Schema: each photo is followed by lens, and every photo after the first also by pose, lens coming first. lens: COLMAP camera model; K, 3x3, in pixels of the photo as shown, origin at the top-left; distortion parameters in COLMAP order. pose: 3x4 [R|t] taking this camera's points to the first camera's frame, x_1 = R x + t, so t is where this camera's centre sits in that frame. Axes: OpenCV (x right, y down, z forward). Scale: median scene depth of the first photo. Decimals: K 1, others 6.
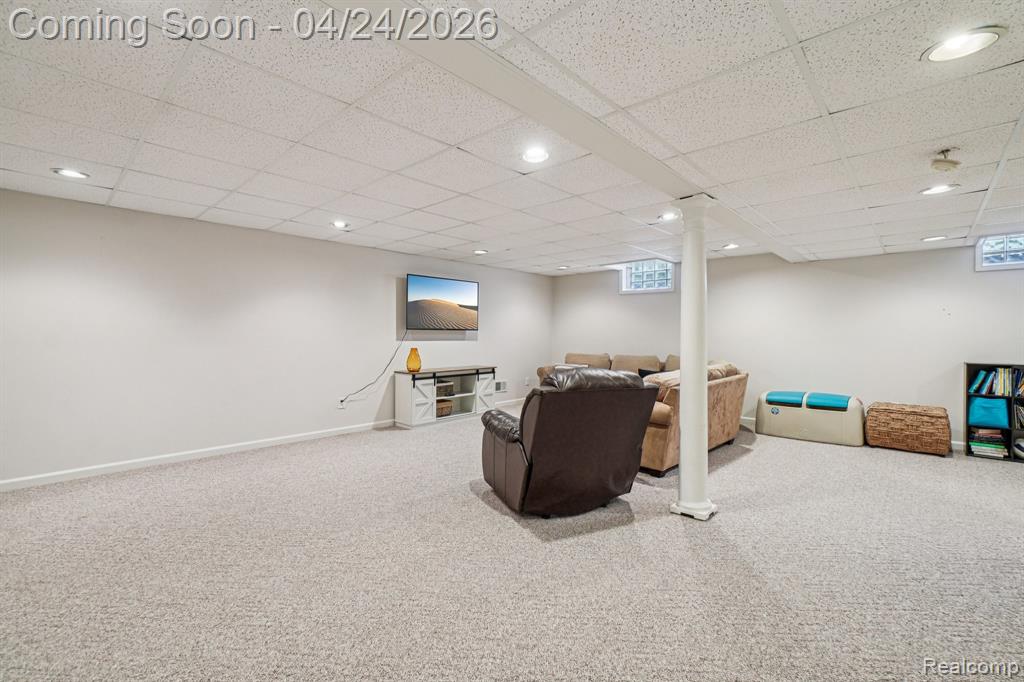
lens RADIAL K [[451.4, 0, 532.9], [0, 451.4, 336.9], [0, 0, 1]] dist [-0.000927, -0.000043]
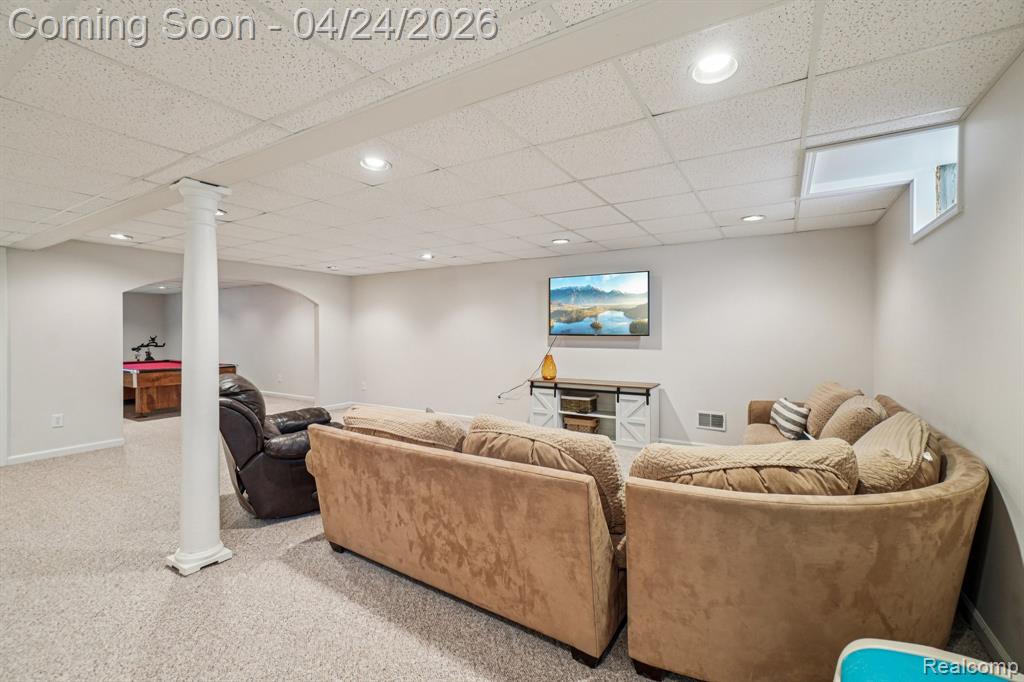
lens RADIAL K [[462.8, 0, 517.4], [0, 462.8, 335.8], [0, 0, 1]] dist [-0.000861, 0.000433]
pose [[0.144133, 0.002397, -0.989555, 0.694130], [-0.006460, 0.999978, 0.001481, -0.016507], [0.989537, 0.006179, 0.144145, 0.788209]]
